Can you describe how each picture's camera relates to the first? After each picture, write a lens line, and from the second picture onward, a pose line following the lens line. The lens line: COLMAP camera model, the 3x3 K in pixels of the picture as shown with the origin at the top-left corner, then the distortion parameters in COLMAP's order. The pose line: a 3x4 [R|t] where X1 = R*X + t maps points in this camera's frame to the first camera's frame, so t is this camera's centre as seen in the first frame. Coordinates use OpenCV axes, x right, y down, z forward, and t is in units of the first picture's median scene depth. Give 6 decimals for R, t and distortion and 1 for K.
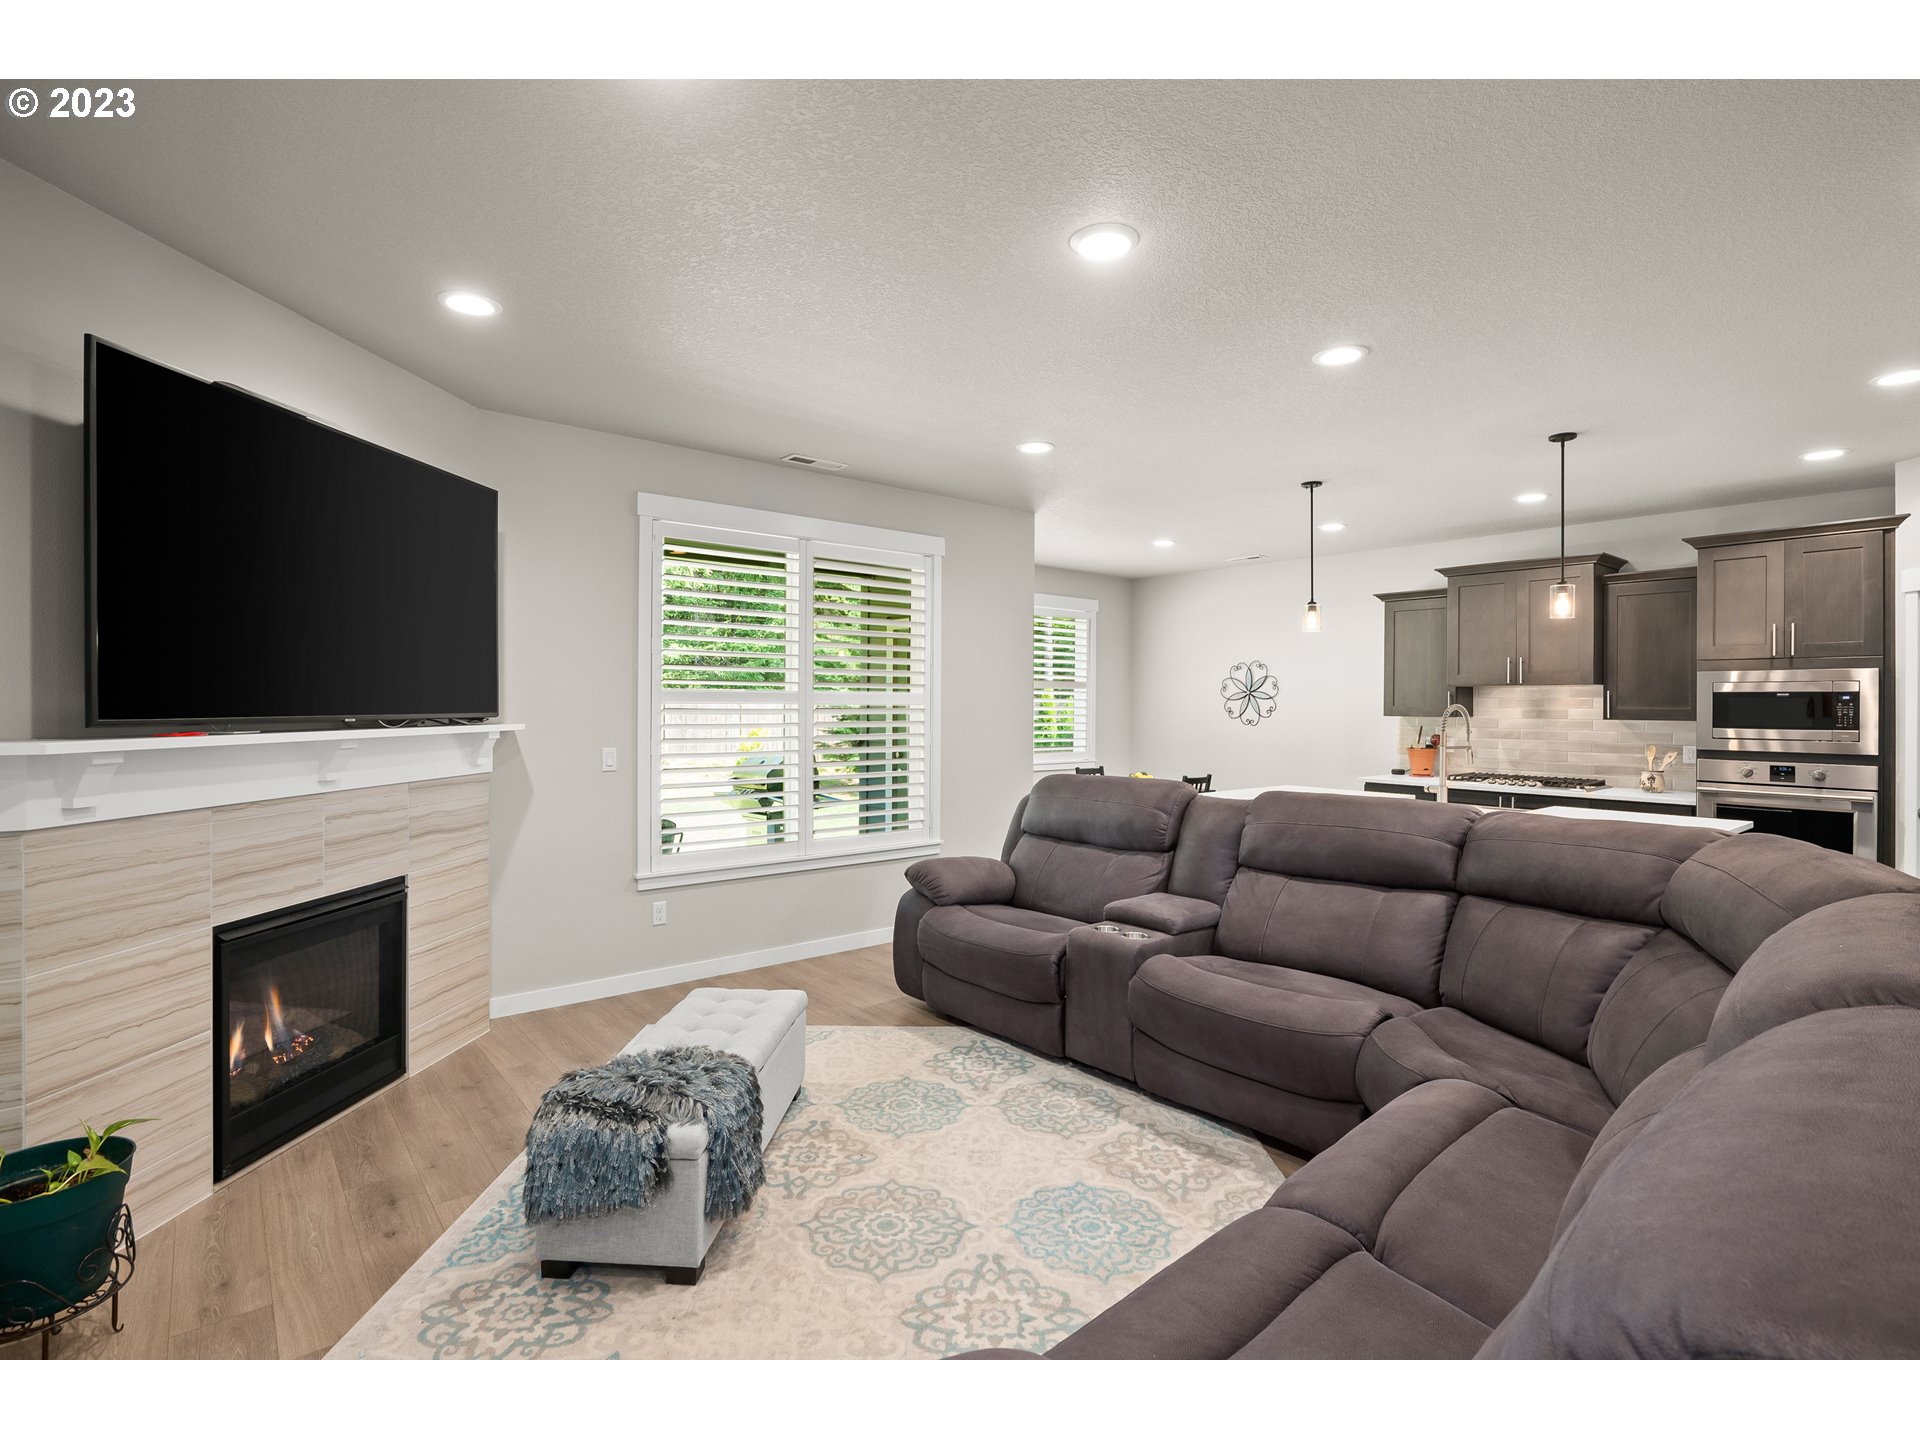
lens RADIAL K [[957.5, 0, 962.6], [0, 957.5, 711.1], [0, 0, 1]] dist [-0.018460, -0.000088]
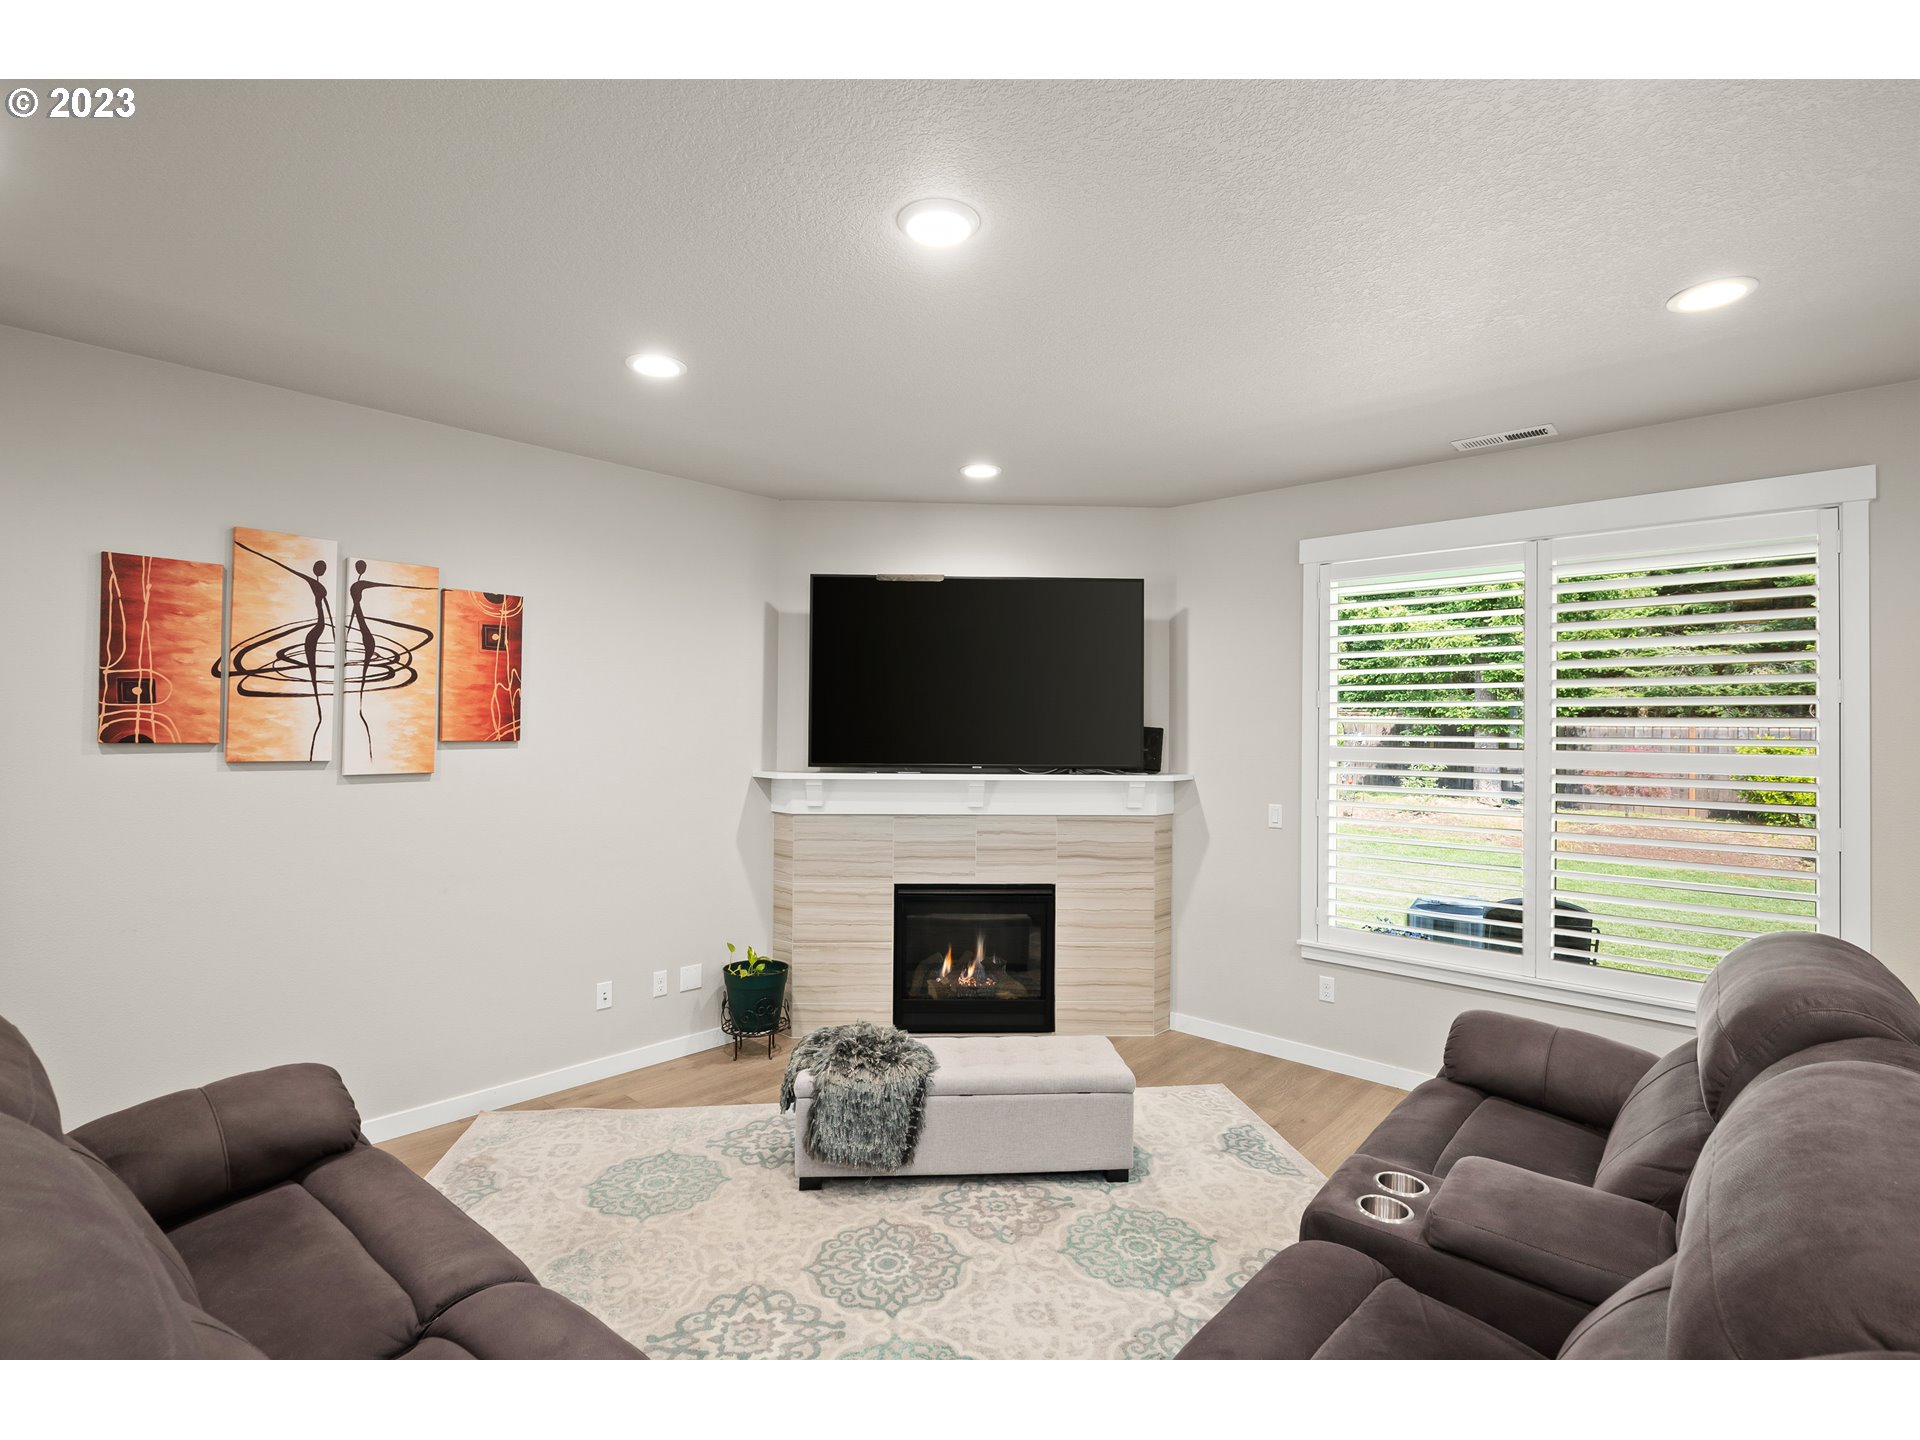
lens RADIAL K [[957.5, 0, 963.0], [0, 957.5, 720.7], [0, 0, 1]] dist [-0.018460, -0.000088]
pose [[0.087709, -0.009175, -0.996104, 0.944066], [-0.015620, 0.999822, -0.010584, -0.053061], [0.996024, 0.016488, 0.087550, 0.934421]]
